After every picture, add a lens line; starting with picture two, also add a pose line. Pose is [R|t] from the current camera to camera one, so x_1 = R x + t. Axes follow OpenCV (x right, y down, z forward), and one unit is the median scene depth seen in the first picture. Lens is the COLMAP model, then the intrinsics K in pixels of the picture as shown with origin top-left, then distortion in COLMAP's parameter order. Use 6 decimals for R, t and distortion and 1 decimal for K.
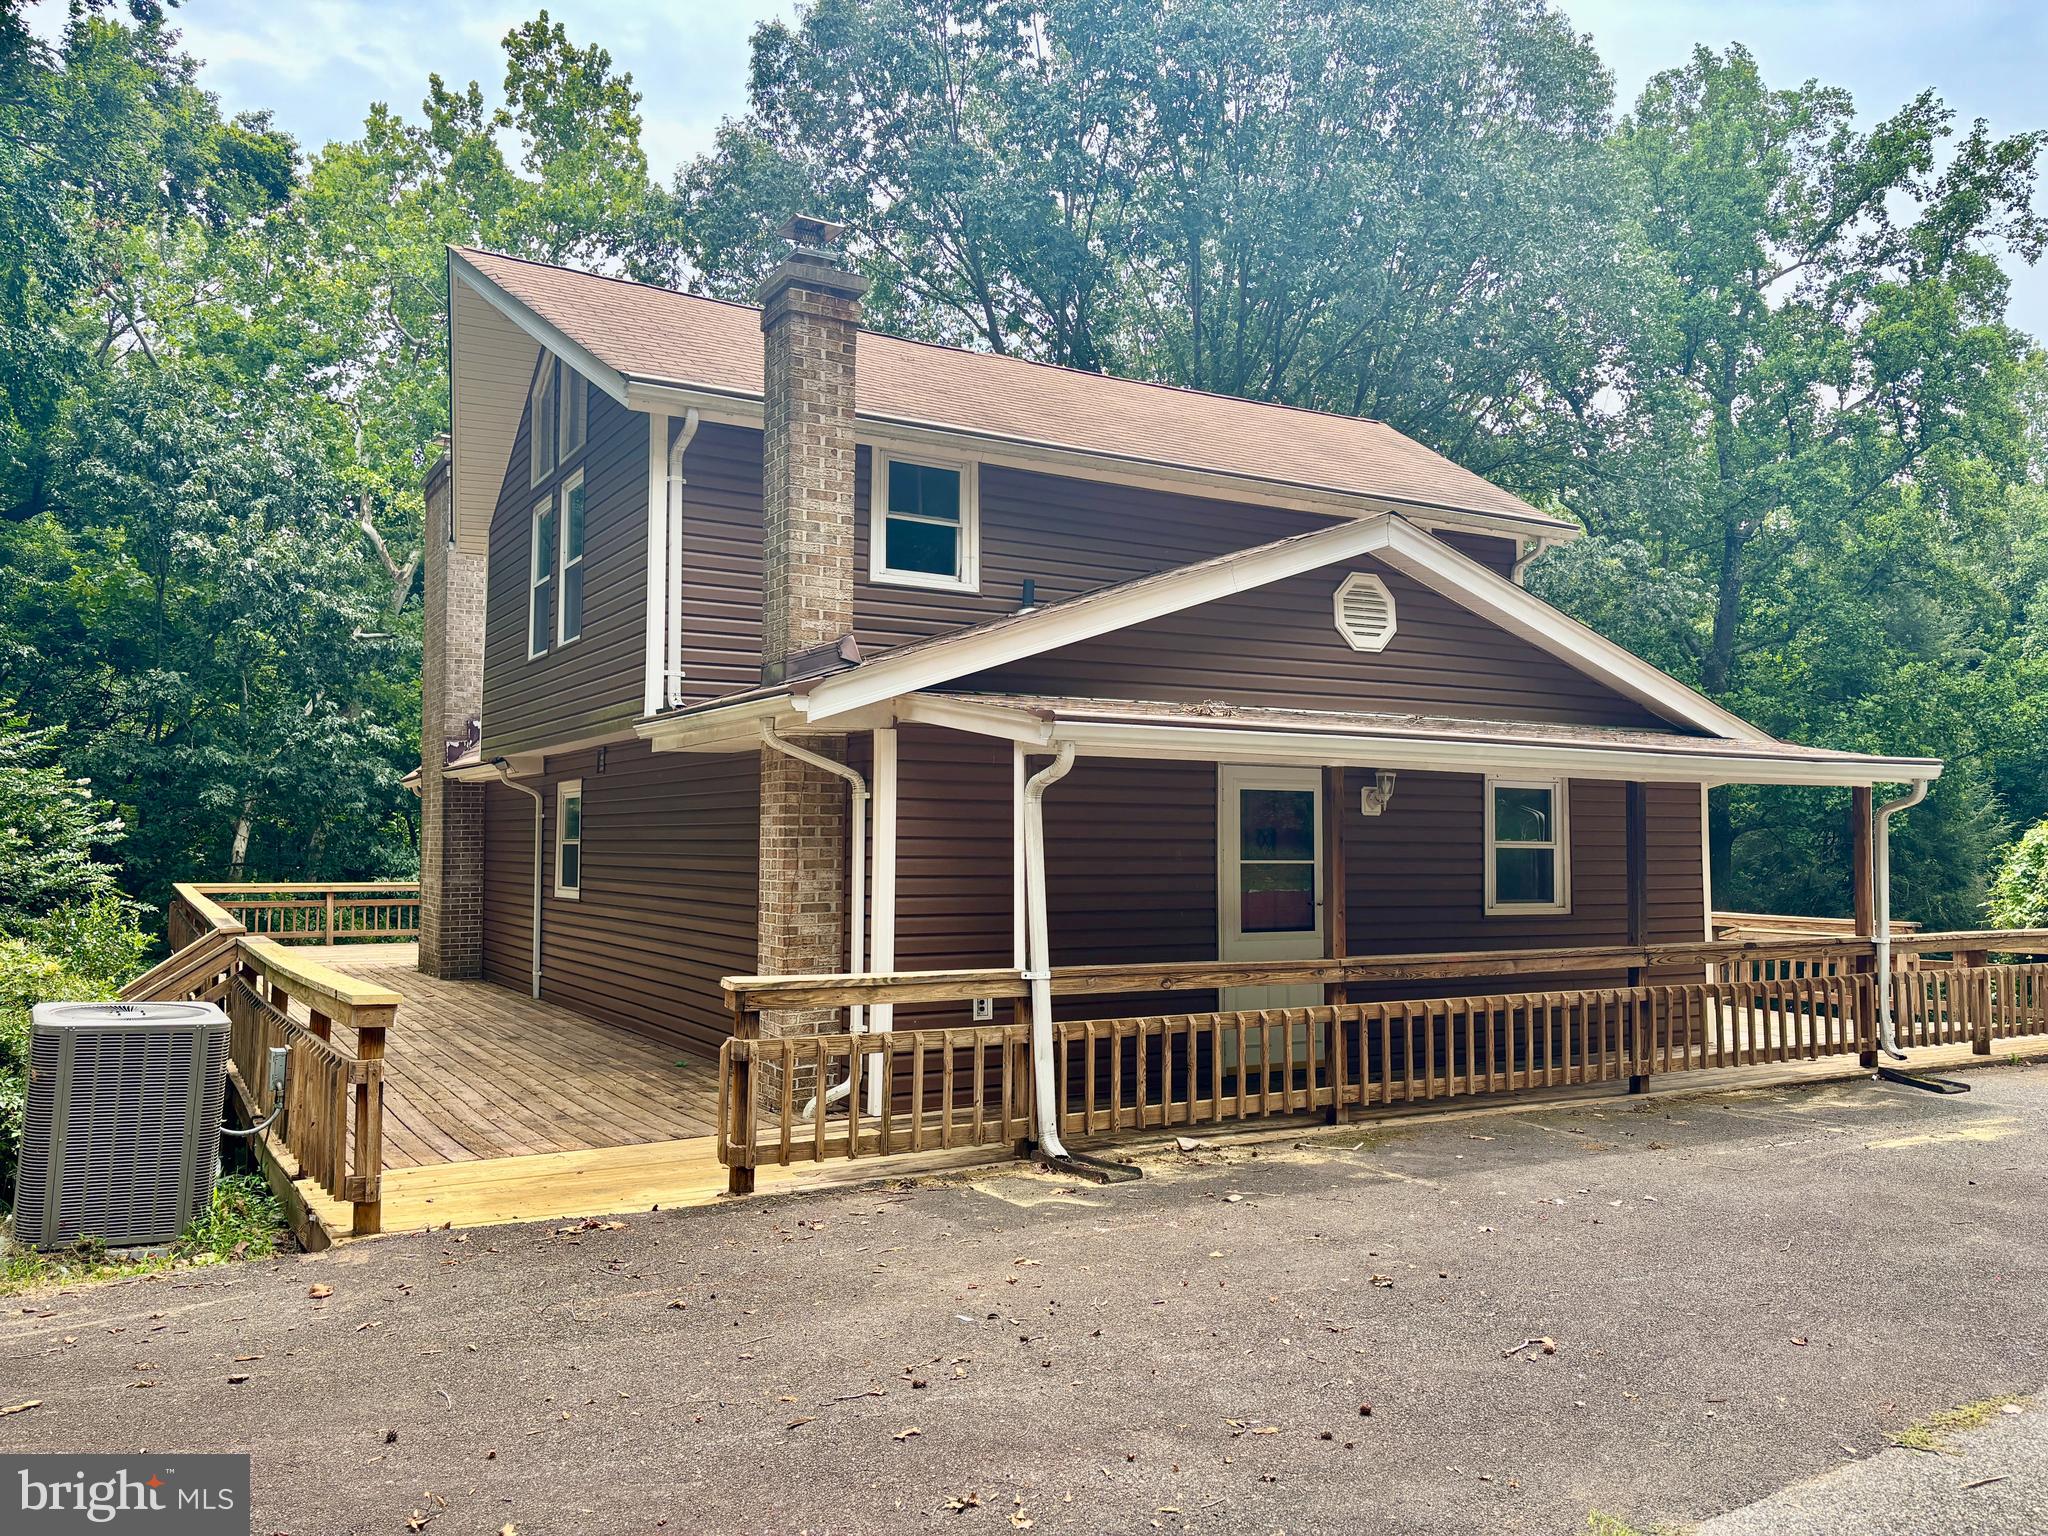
lens RADIAL K [[1539.7, 0, 1026.7], [0, 1539.7, 767.6], [0, 0, 1]] dist [0.034620, -0.038716]
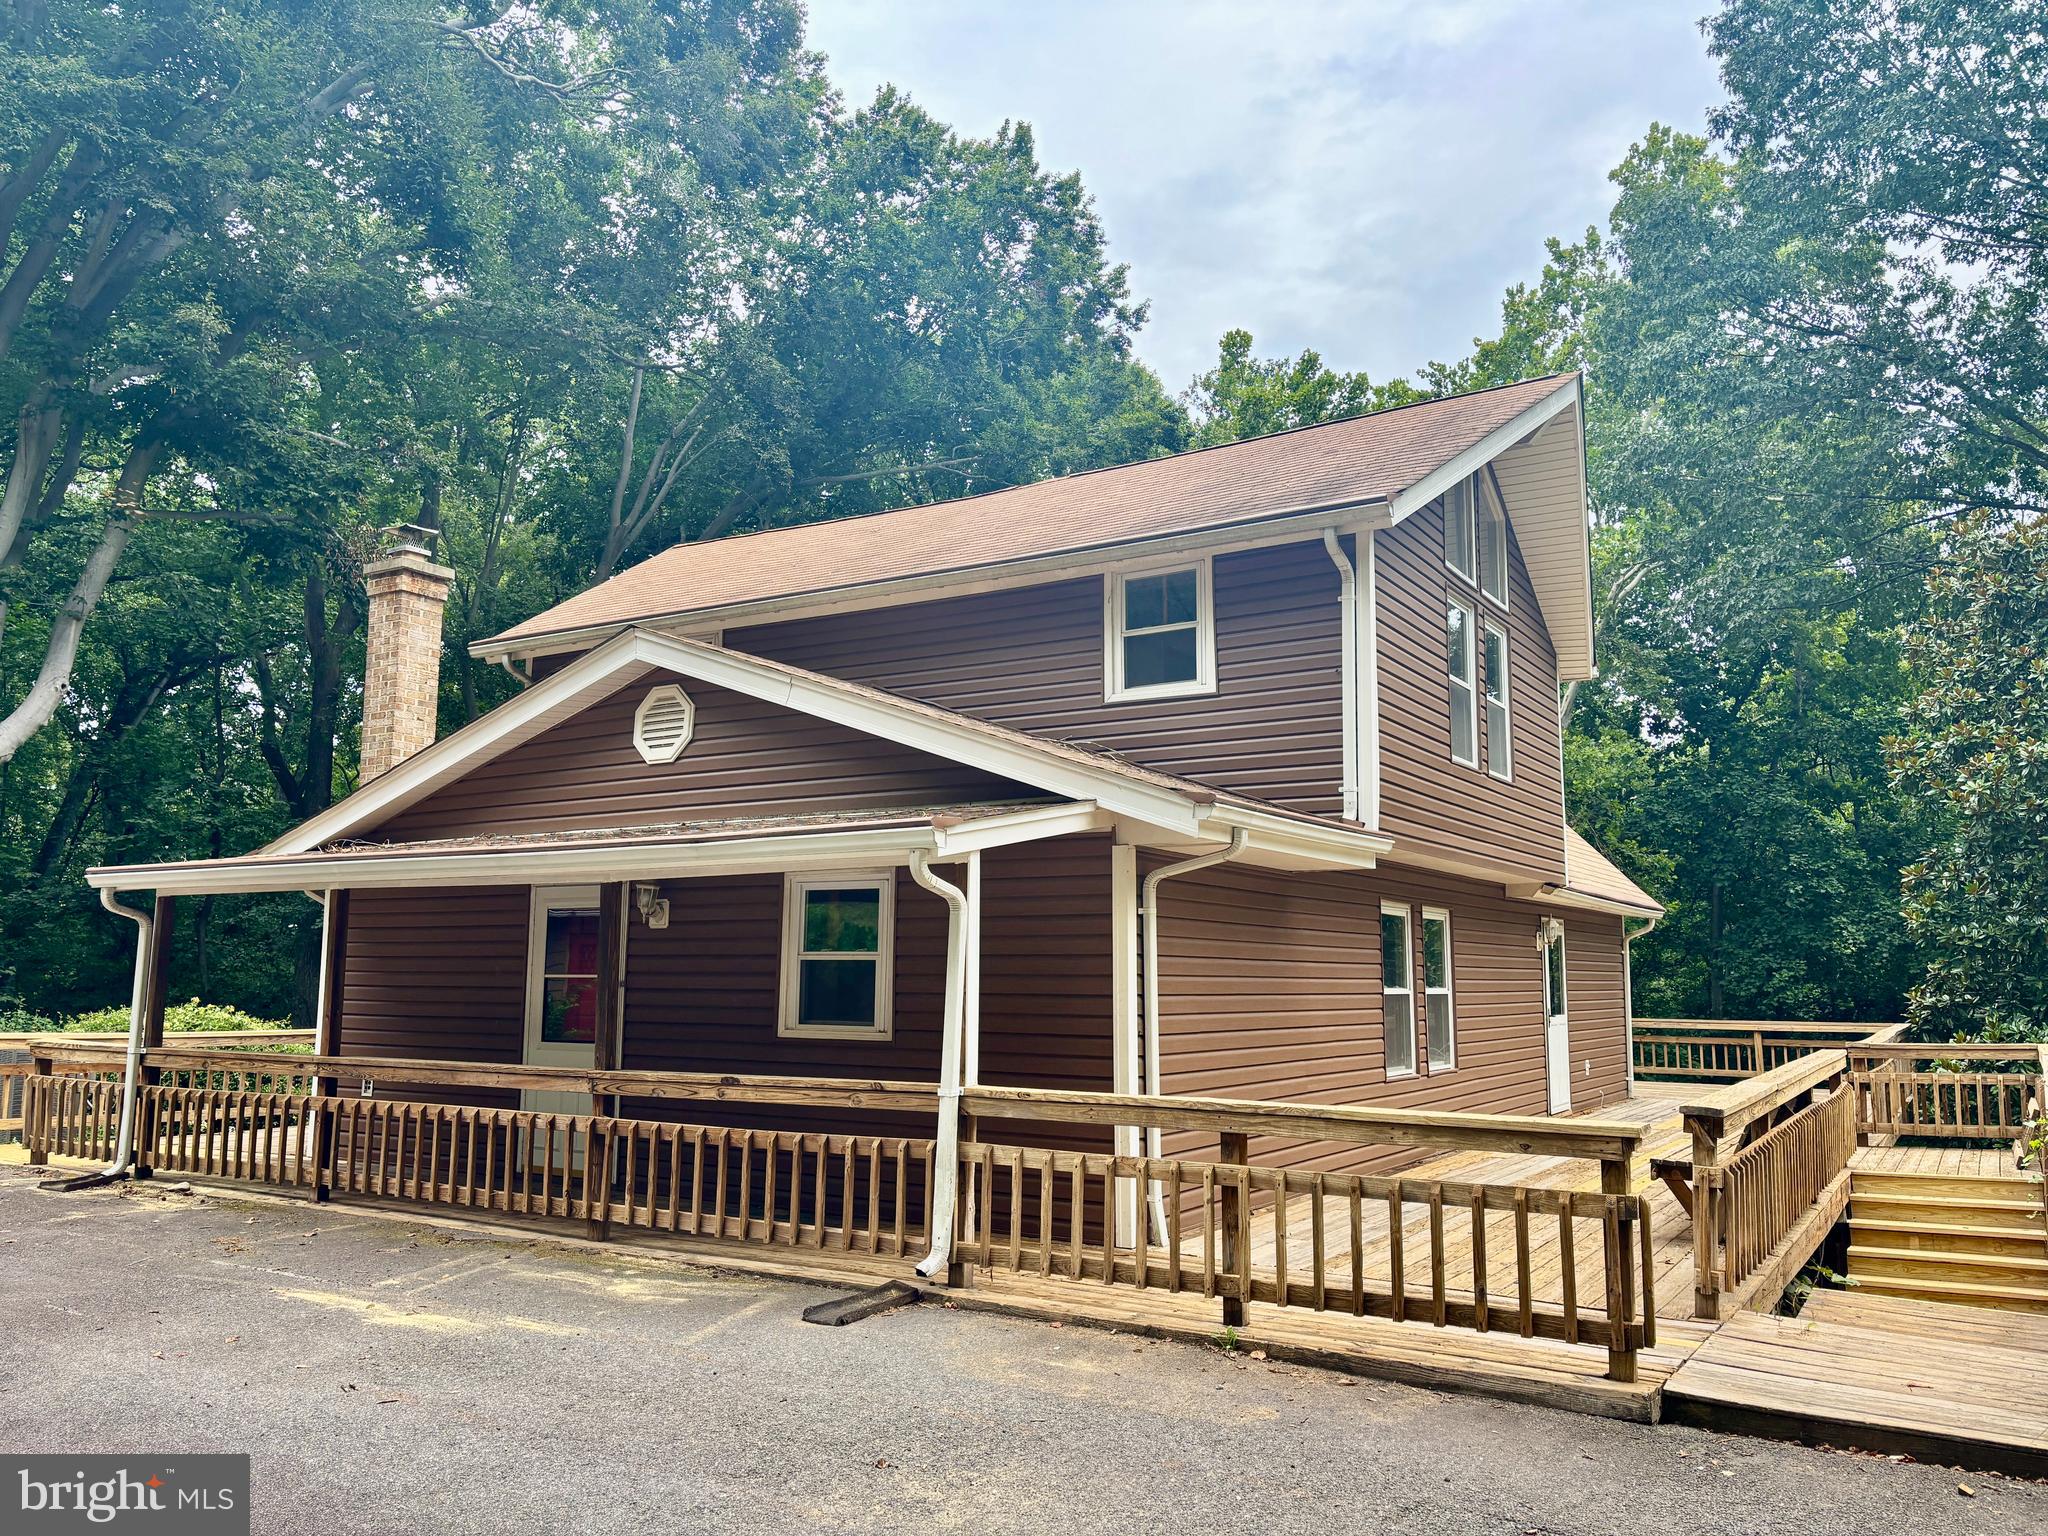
lens RADIAL K [[1539.7, 0, 1026.5], [0, 1539.7, 767.7], [0, 0, 1]] dist [0.034620, -0.038716]
pose [[0.452315, -0.123705, -0.883237, 1.173988], [0.043602, 0.992217, -0.116640, 0.053049], [0.890792, 0.014247, 0.454188, 0.734912]]
